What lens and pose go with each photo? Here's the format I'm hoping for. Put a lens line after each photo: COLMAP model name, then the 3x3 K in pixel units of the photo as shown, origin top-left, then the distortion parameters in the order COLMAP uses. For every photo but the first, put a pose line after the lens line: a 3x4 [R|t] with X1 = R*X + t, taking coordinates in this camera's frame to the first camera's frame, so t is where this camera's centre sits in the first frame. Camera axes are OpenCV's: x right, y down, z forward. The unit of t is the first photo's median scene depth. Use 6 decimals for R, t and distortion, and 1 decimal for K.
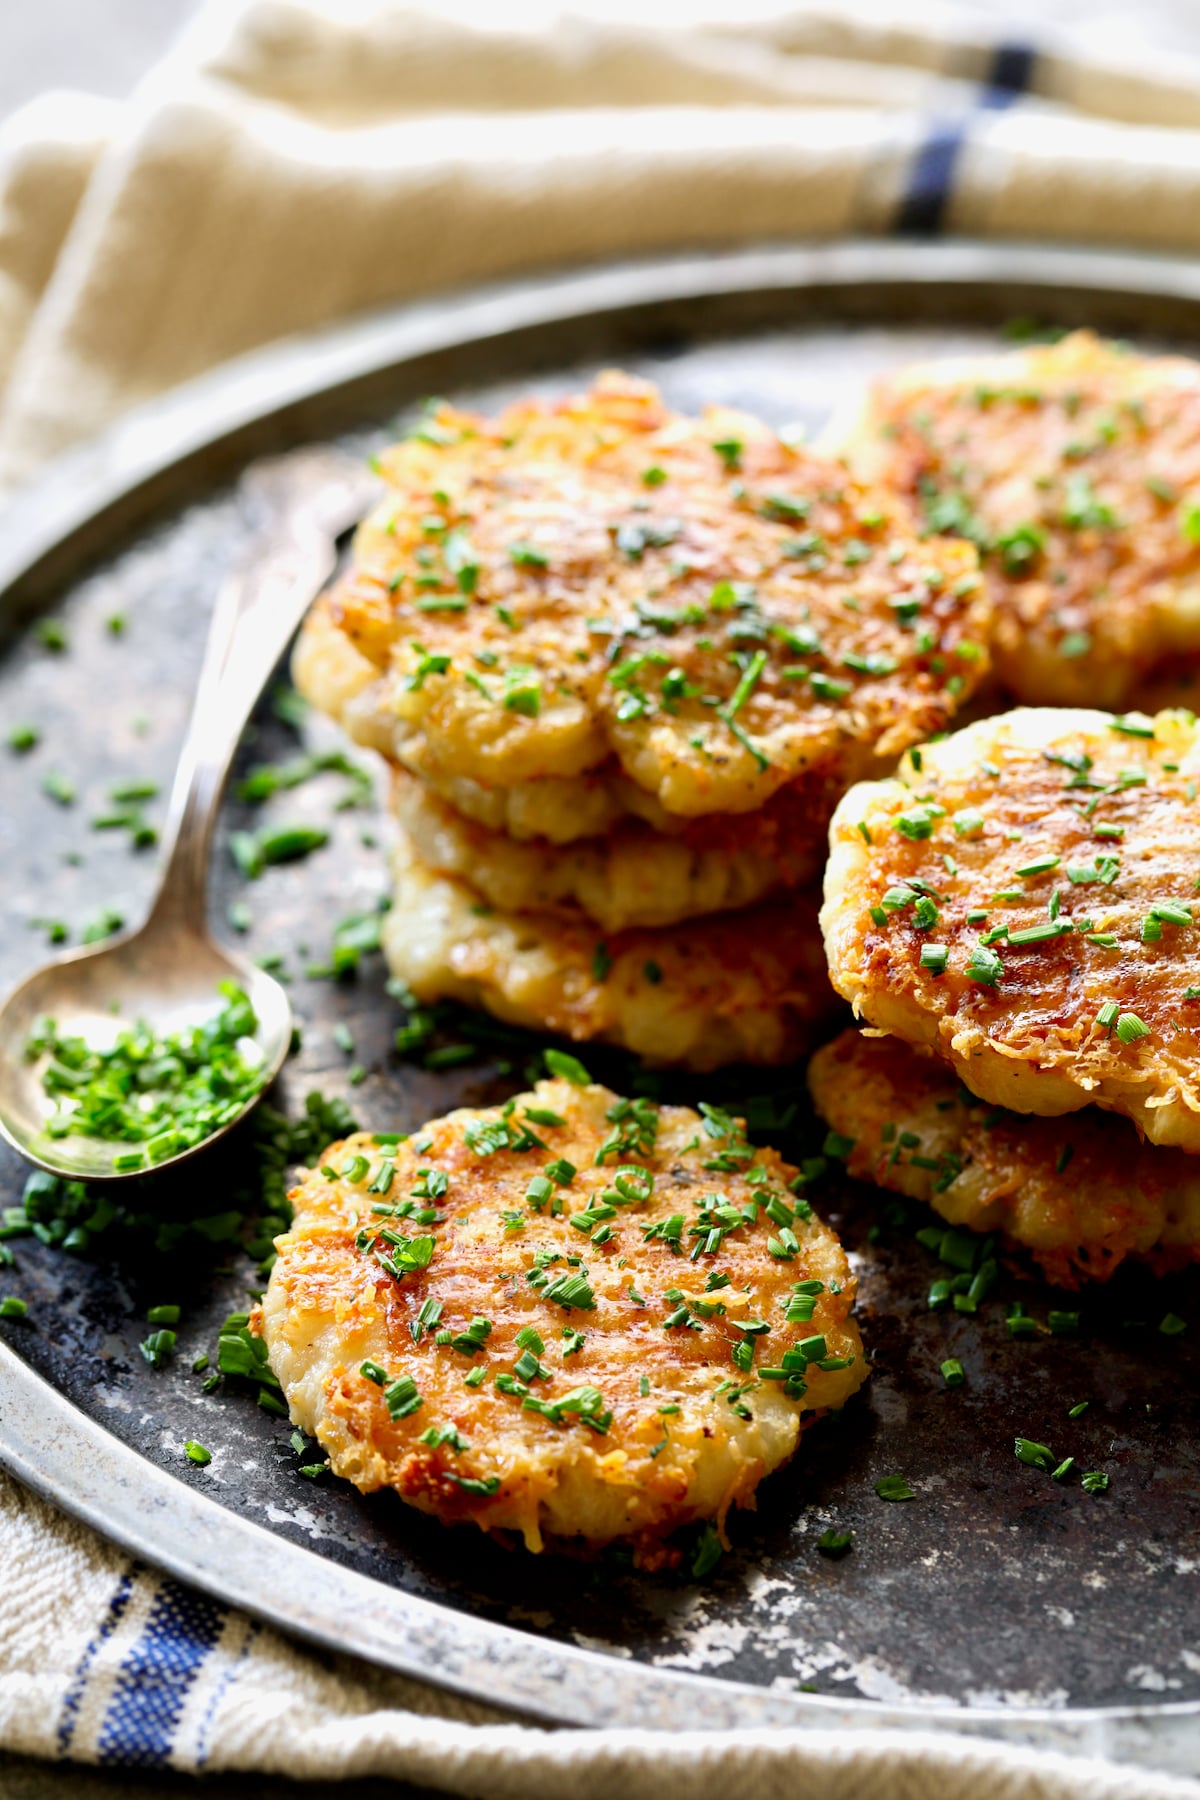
lens RADIAL K [[6502.4, 0, 600.0], [0, 6502.4, 900.0], [0, 0, 1]] dist [-0.087642, -1.080202]
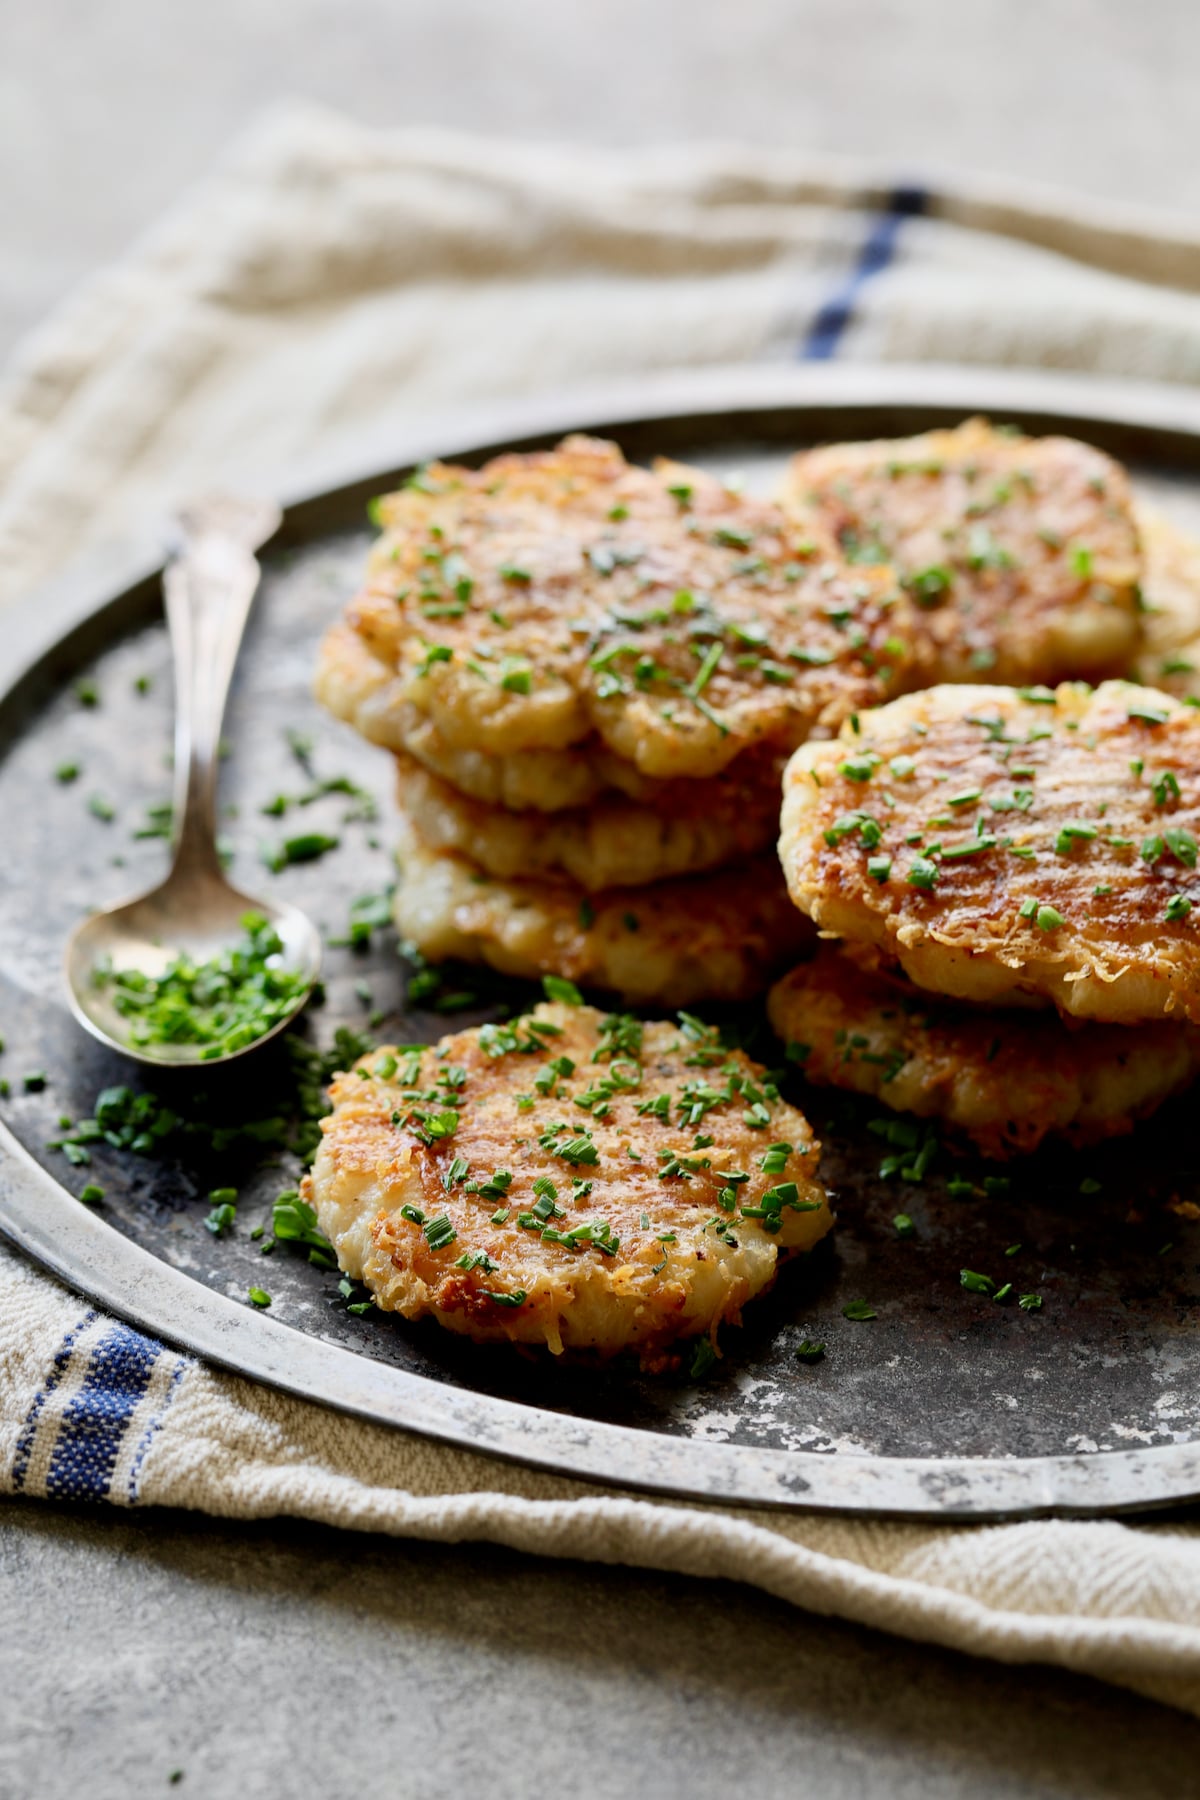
lens RADIAL K [[6669.1, 0, 598.6], [0, 6669.1, 940.1], [0, 0, 1]] dist [-0.034382, -0.385737]
pose [[0.999277, -0.018757, 0.033078, -0.039037], [0.021875, 0.995087, -0.096555, 0.136080], [-0.031105, 0.097209, 0.994778, -0.193226]]
